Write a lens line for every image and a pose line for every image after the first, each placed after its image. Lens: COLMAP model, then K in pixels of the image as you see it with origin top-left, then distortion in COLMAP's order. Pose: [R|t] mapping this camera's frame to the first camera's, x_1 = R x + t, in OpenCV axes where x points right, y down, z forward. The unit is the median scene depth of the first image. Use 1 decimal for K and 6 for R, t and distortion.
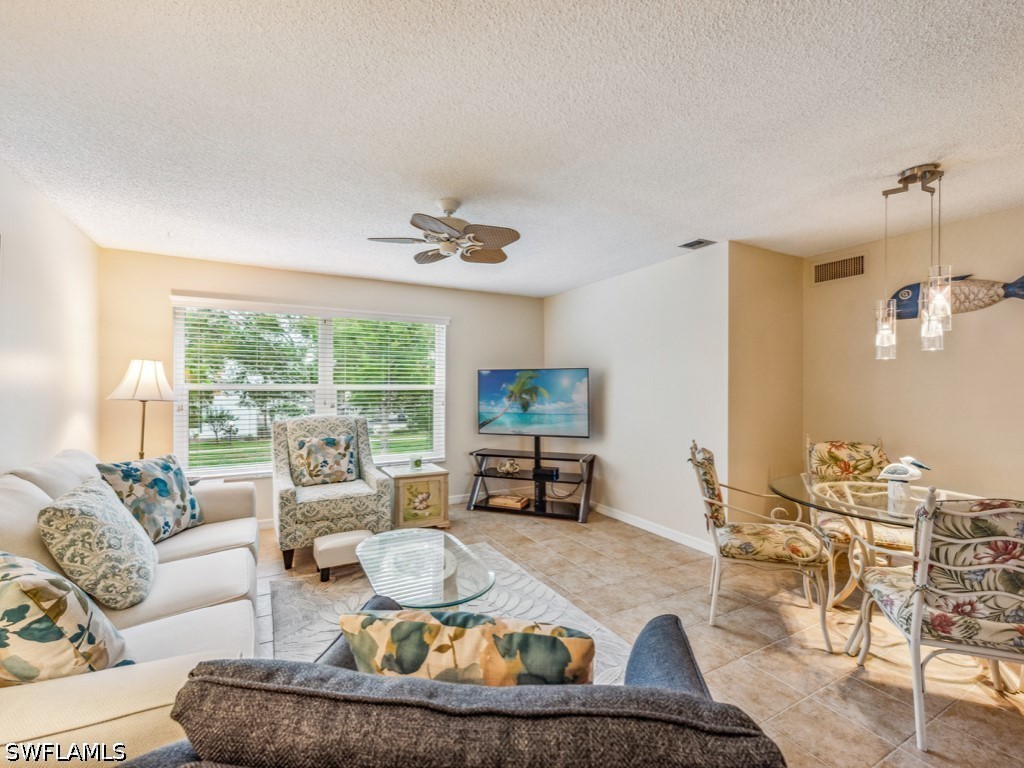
lens RADIAL K [[453.3, 0, 506.3], [0, 453.3, 388.2], [0, 0, 1]] dist [0.017558, -0.007262]
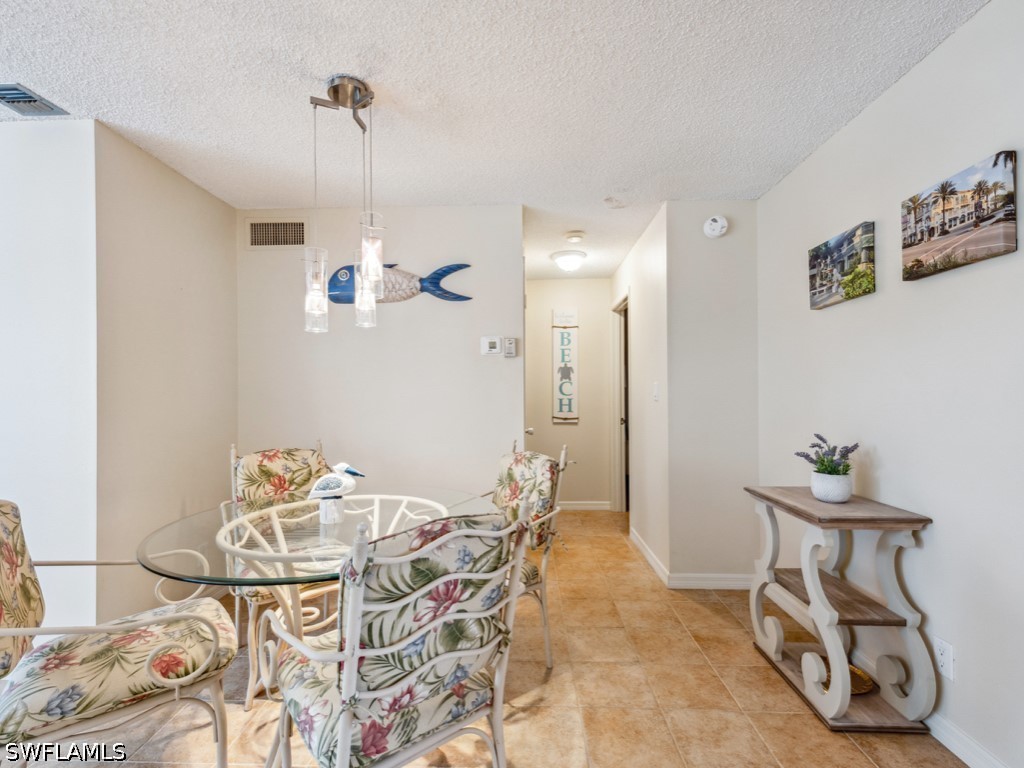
lens RADIAL K [[453.3, 0, 506.3], [0, 453.3, 388.2], [0, 0, 1]] dist [0.017558, -0.007262]
pose [[0.504527, 0.007856, 0.863360, 0.365833], [0.009899, 0.999840, -0.014882, 0.039932], [-0.863339, 0.016055, 0.504369, 0.384255]]
